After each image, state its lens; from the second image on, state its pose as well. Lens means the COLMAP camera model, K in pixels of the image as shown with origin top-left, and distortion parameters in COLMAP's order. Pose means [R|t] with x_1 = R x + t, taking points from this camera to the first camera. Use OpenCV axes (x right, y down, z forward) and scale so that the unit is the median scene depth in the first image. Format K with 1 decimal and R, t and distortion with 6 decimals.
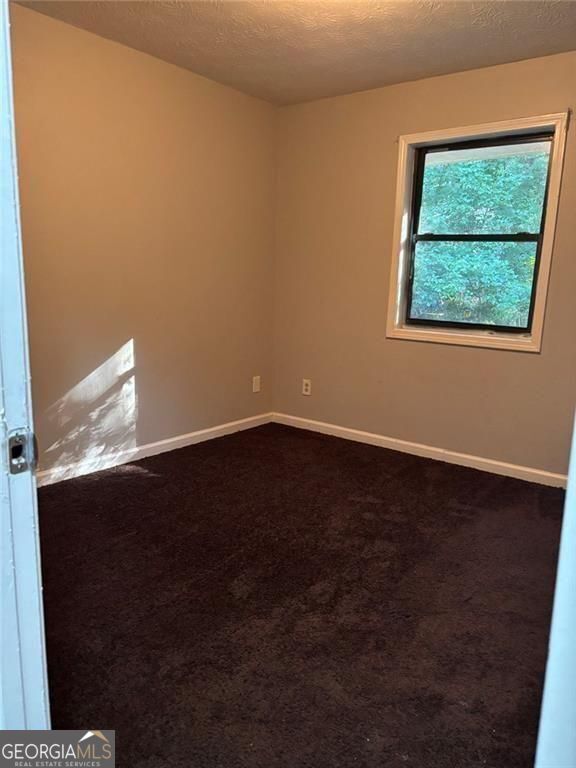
lens RADIAL K [[580.4, 0, 283.8], [0, 580.4, 380.8], [0, 0, 1]] dist [0.049417, -0.032359]
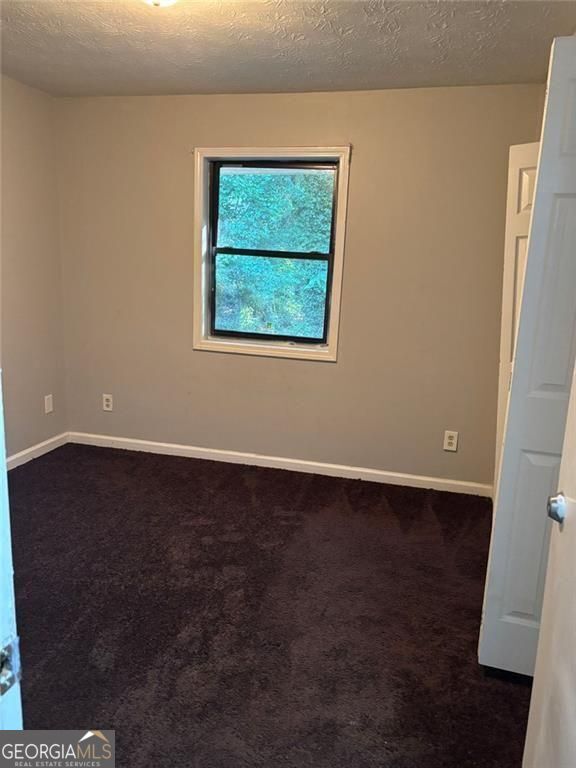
lens RADIAL K [[578.7, 0, 293.2], [0, 578.7, 386.7], [0, 0, 1]] dist [0.049762, -0.036067]
pose [[0.917208, -0.069938, 0.392223, -0.079811], [0.057890, 0.997419, 0.042475, -0.056833], [-0.394181, -0.016252, 0.918889, 0.022271]]
